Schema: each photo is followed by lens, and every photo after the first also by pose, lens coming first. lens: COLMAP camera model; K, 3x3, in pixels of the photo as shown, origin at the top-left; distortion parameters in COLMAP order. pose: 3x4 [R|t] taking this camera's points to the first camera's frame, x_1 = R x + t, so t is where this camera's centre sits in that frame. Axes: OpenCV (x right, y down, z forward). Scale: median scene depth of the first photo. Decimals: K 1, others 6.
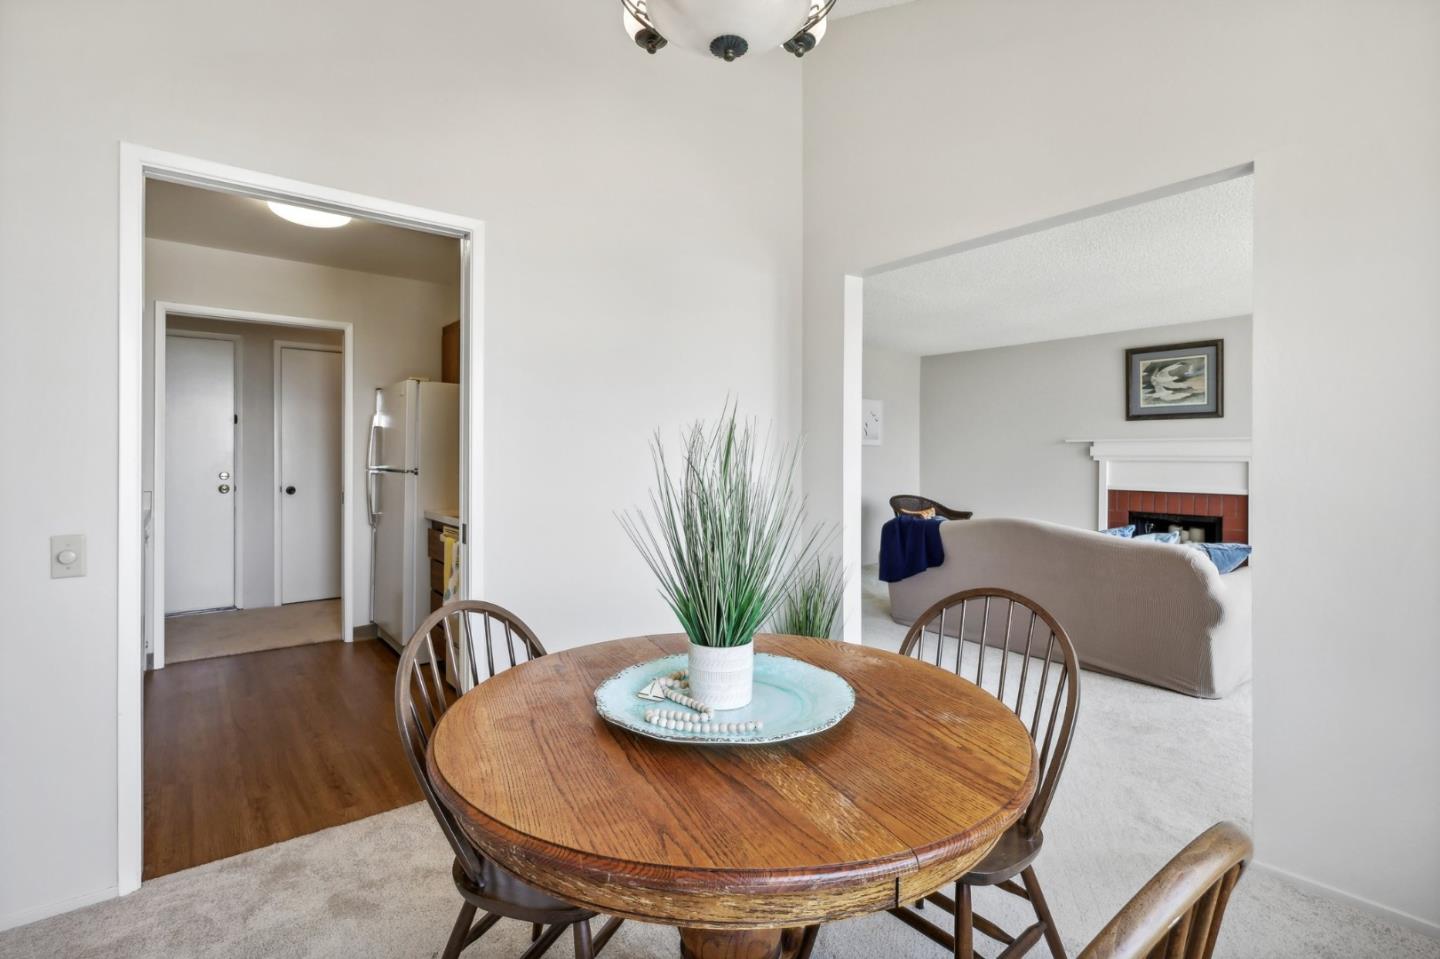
lens RADIAL K [[694.3, 0, 718.4], [0, 694.3, 457.1], [0, 0, 1]] dist [0.014462, 0.000020]
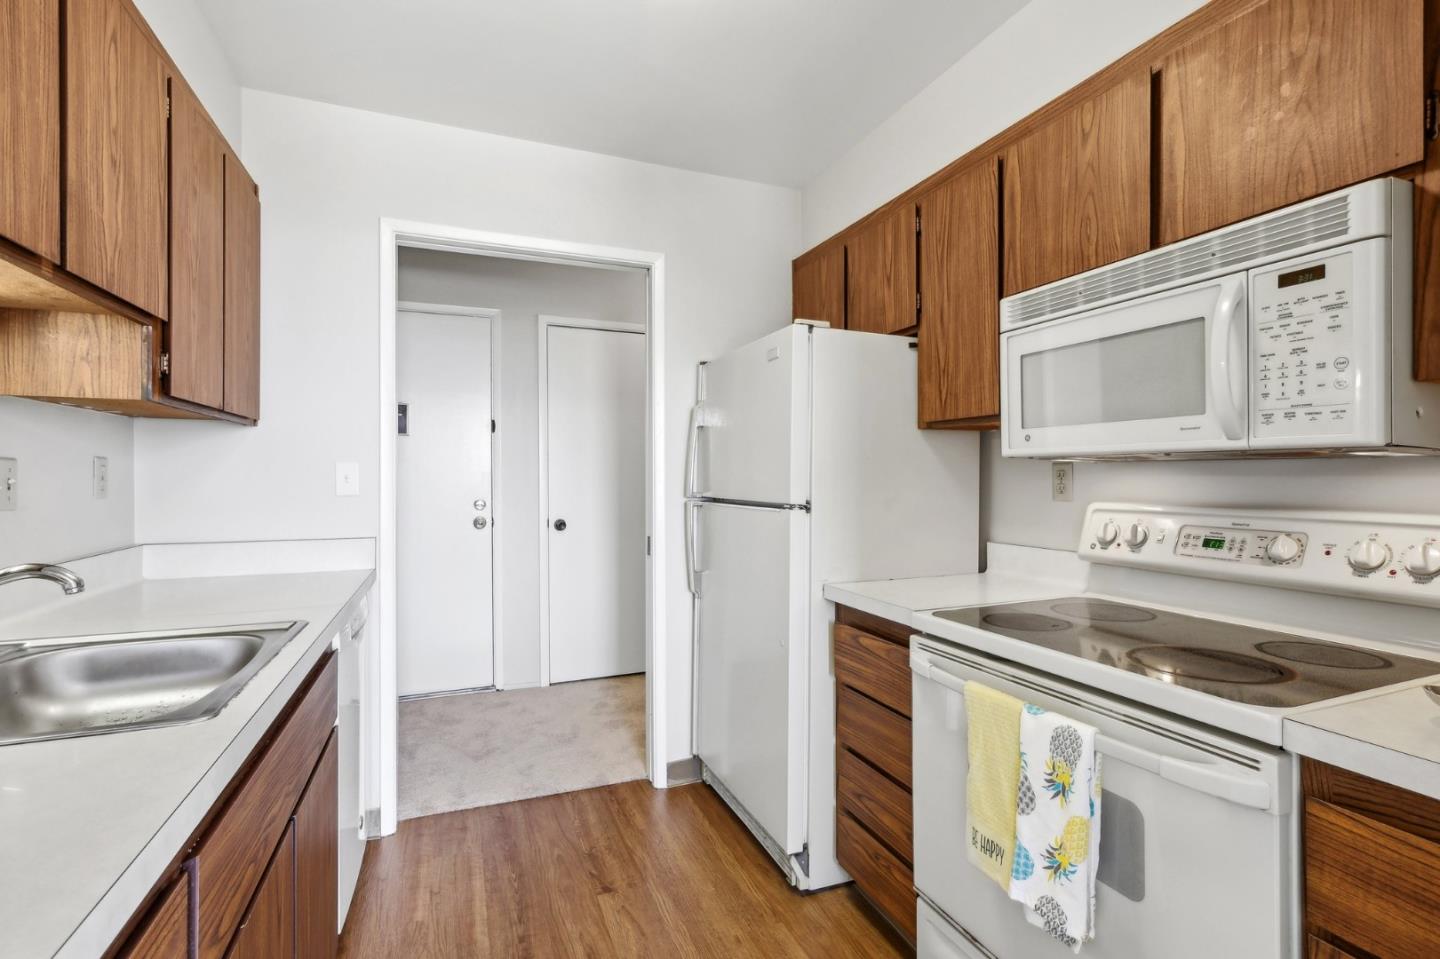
lens RADIAL K [[662.7, 0, 719.8], [0, 662.7, 476.8], [0, 0, 1]] dist [-0.002623, 0.000084]
pose [[0.964533, -0.004900, -0.263916, -0.328339], [0.004962, 0.999988, -0.000432, -0.000475], [0.263915, -0.000893, 0.964545, 0.463760]]
